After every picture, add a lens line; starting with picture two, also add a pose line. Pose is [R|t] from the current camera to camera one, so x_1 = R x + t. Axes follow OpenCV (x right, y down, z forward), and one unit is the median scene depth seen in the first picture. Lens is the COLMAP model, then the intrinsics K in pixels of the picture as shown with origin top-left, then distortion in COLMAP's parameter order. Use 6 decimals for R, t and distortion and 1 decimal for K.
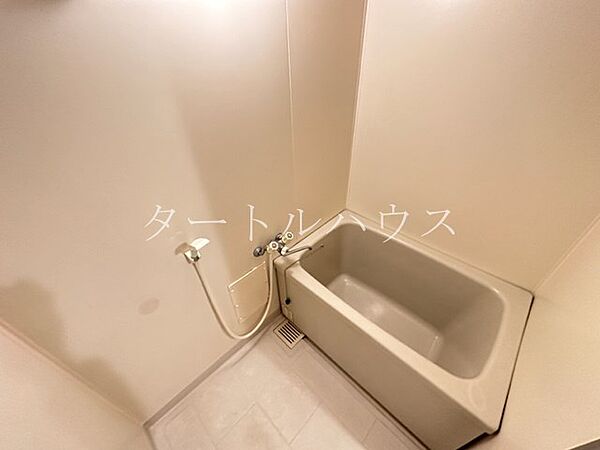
lens RADIAL K [[240.0, 0, 300.5], [0, 240.0, 225.5], [0, 0, 1]] dist [-0.001460, 0.000293]
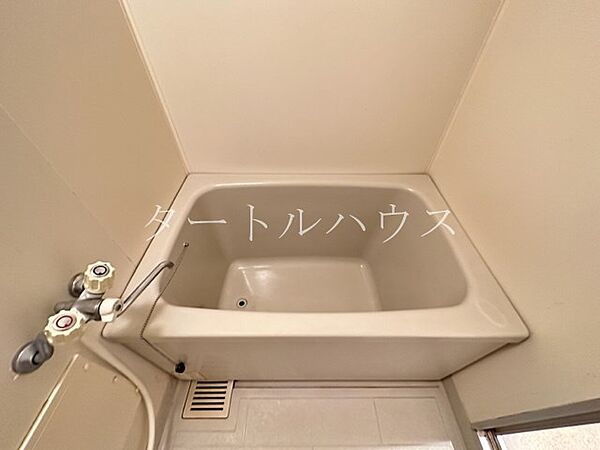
lens RADIAL K [[240.0, 0, 297.7], [0, 240.0, 226.3], [0, 0, 1]] dist [-0.001460, 0.000293]
pose [[0.720247, -0.480412, 0.500448, 0.021077], [0.405831, 0.876868, 0.257687, 0.007957], [-0.562623, 0.017499, 0.826528, 0.439557]]
